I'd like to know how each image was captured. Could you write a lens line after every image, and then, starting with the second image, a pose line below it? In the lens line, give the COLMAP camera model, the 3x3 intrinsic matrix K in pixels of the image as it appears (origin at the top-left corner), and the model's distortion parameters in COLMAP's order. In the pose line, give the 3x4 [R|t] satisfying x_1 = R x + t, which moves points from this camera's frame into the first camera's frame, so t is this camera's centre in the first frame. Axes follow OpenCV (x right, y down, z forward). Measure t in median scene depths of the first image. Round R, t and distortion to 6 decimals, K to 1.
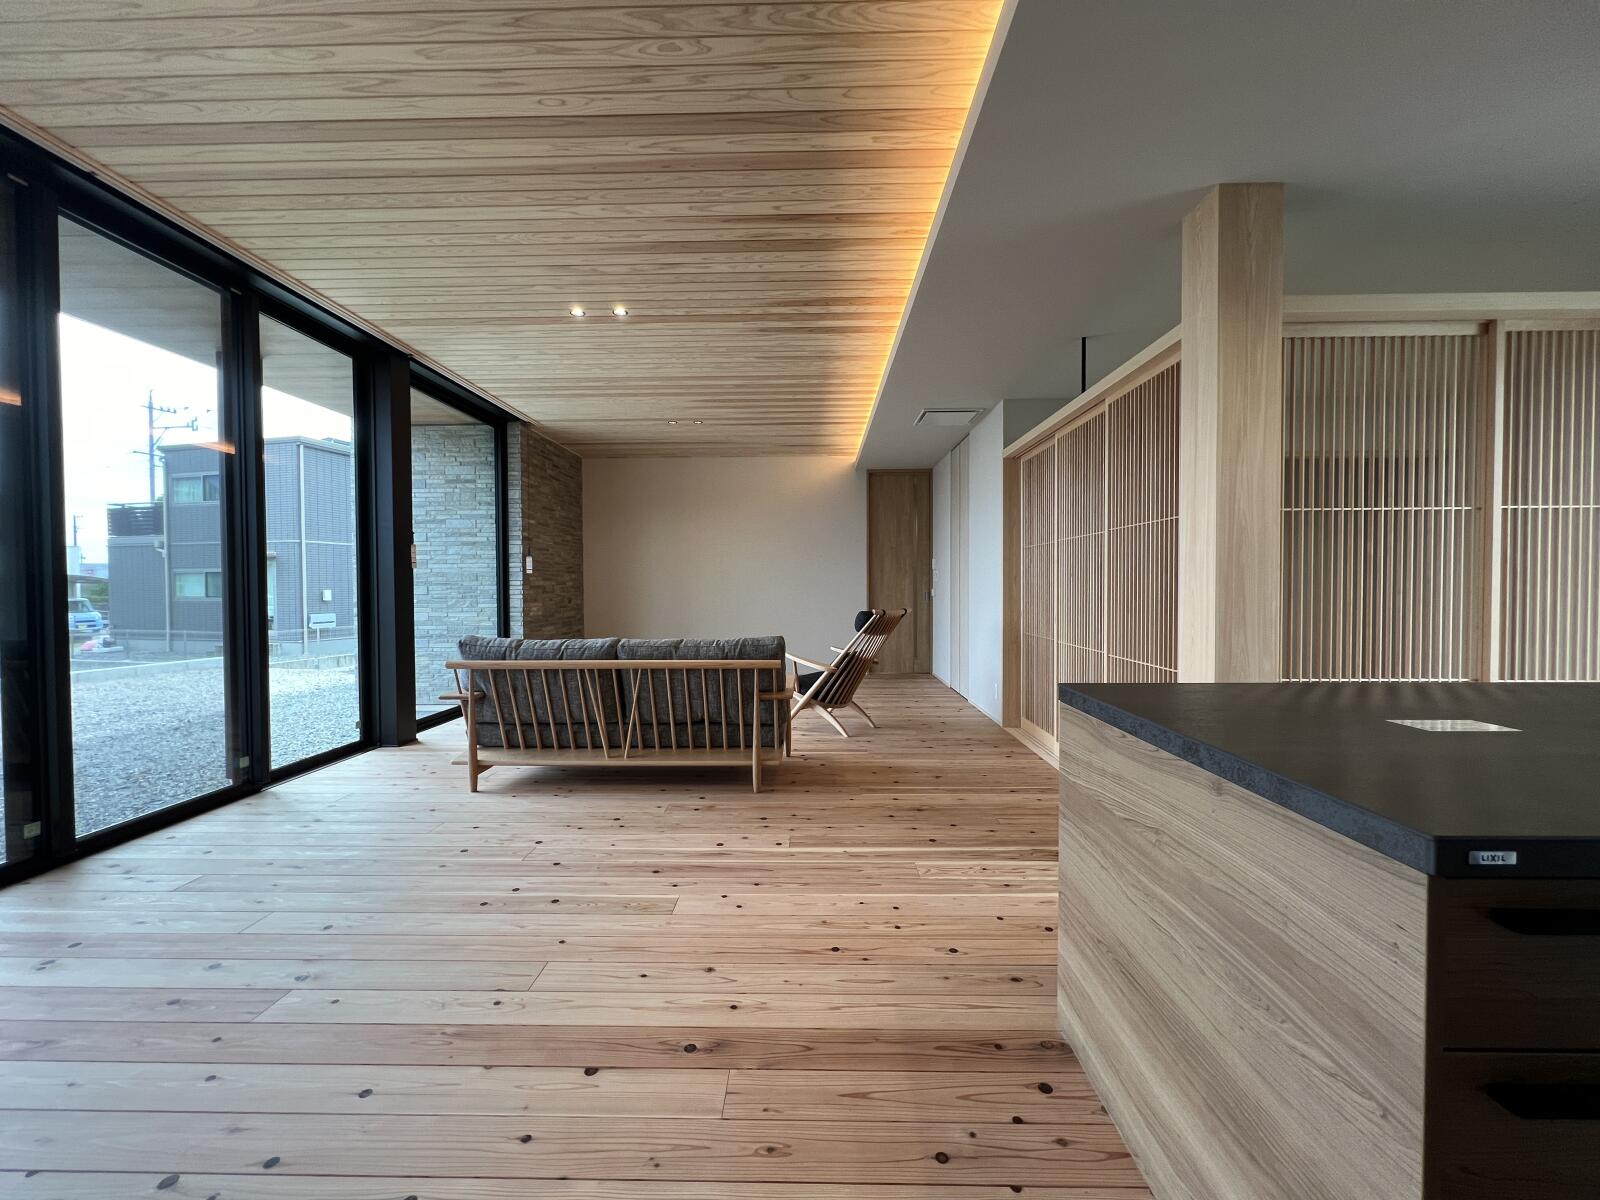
lens RADIAL K [[640.6, 0, 801.4], [0, 640.6, 599.7], [0, 0, 1]] dist [-0.000428, 0.000162]
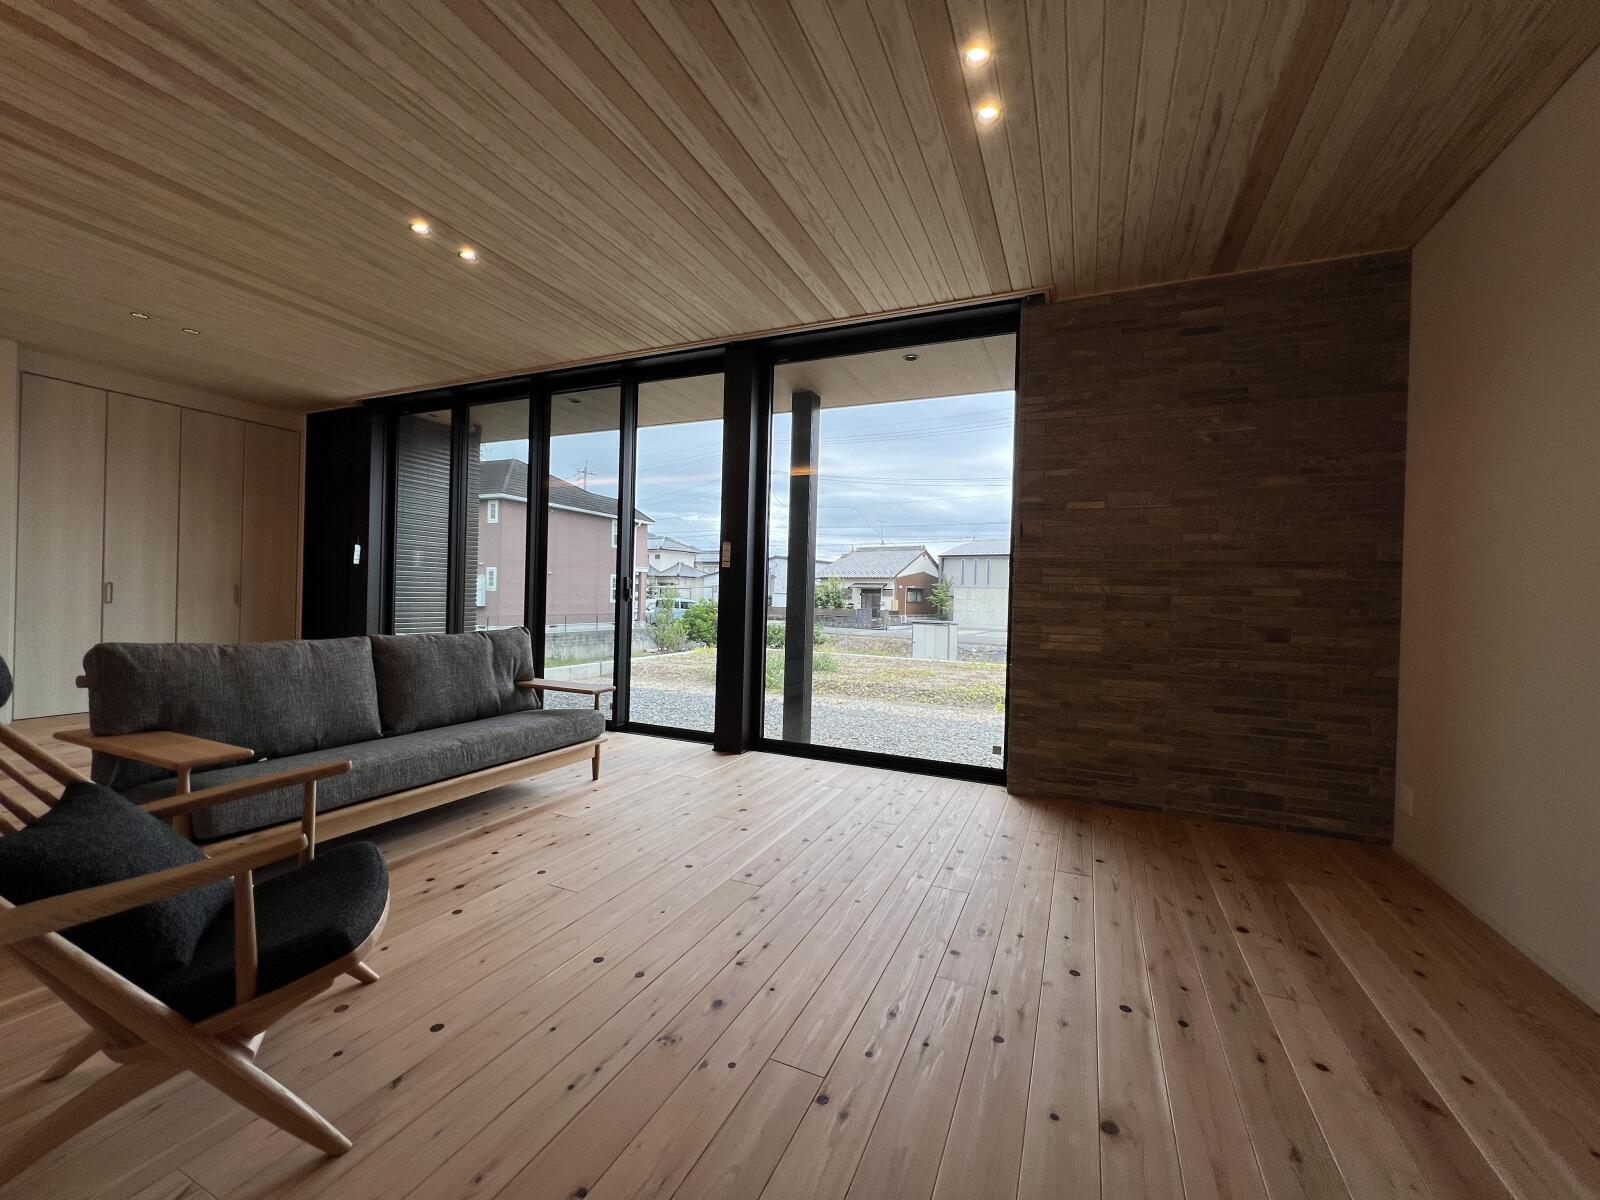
lens RADIAL K [[640.6, 0, 801.4], [0, 640.6, 599.7], [0, 0, 1]] dist [-0.000428, 0.000162]
pose [[-0.387290, -0.001151, -0.921957, 0.262309], [-0.047739, 0.998683, 0.018807, -0.028089], [0.920721, 0.051298, -0.386835, 1.750027]]
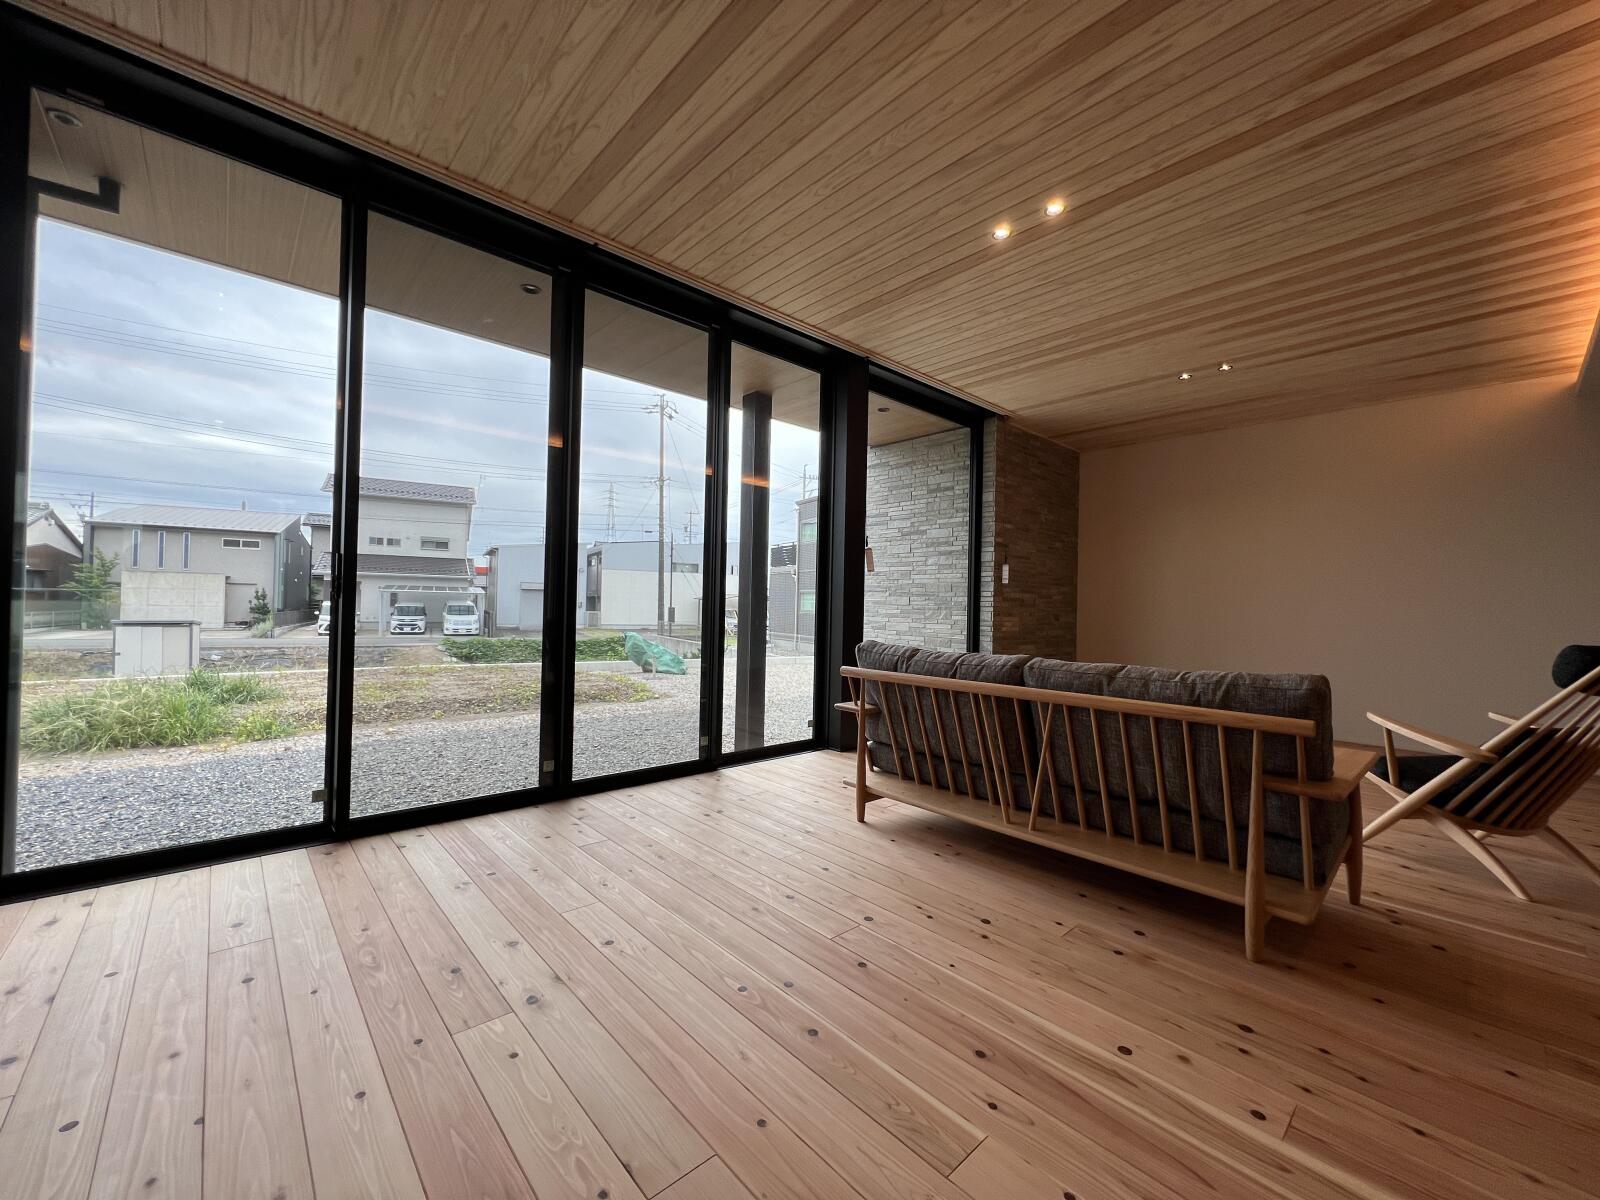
lens RADIAL K [[640.6, 0, 801.4], [0, 640.6, 599.7], [0, 0, 1]] dist [-0.000428, 0.000162]
pose [[0.690957, 0.012406, -0.722789, 0.049134], [-0.041484, 0.998886, -0.022512, 0.022574], [0.721705, 0.045539, 0.690702, 0.305953]]
